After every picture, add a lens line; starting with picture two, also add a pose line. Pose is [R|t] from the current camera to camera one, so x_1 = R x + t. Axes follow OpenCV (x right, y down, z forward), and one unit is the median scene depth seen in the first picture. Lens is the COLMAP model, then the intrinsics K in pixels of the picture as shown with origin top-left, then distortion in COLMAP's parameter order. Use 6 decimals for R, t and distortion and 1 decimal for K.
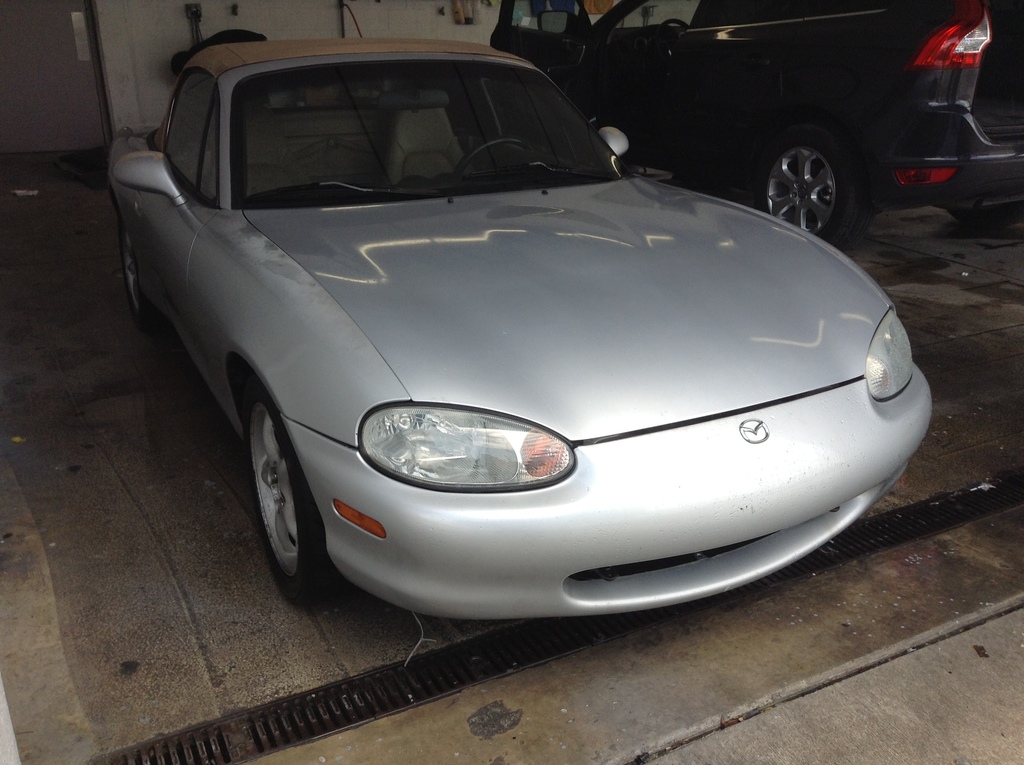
lens RADIAL K [[944.4, 0, 506.6], [0, 944.4, 384.5], [0, 0, 1]] dist [0.003992, 0.000000]
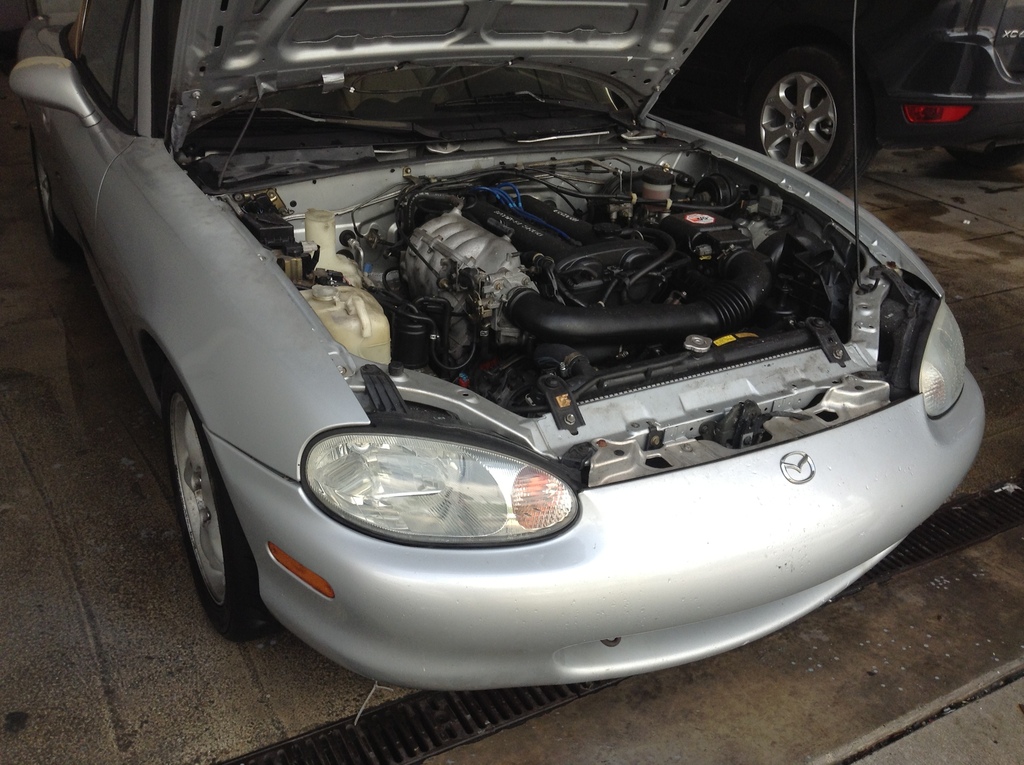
lens RADIAL K [[944.4, 0, 505.8], [0, 944.4, 384.5], [0, 0, 1]] dist [0.003992, 0.000000]
pose [[0.998251, 0.030549, 0.050615, -0.025011], [-0.035502, 0.994350, 0.100040, -0.080260], [-0.047273, -0.101662, 0.993695, 0.184838]]
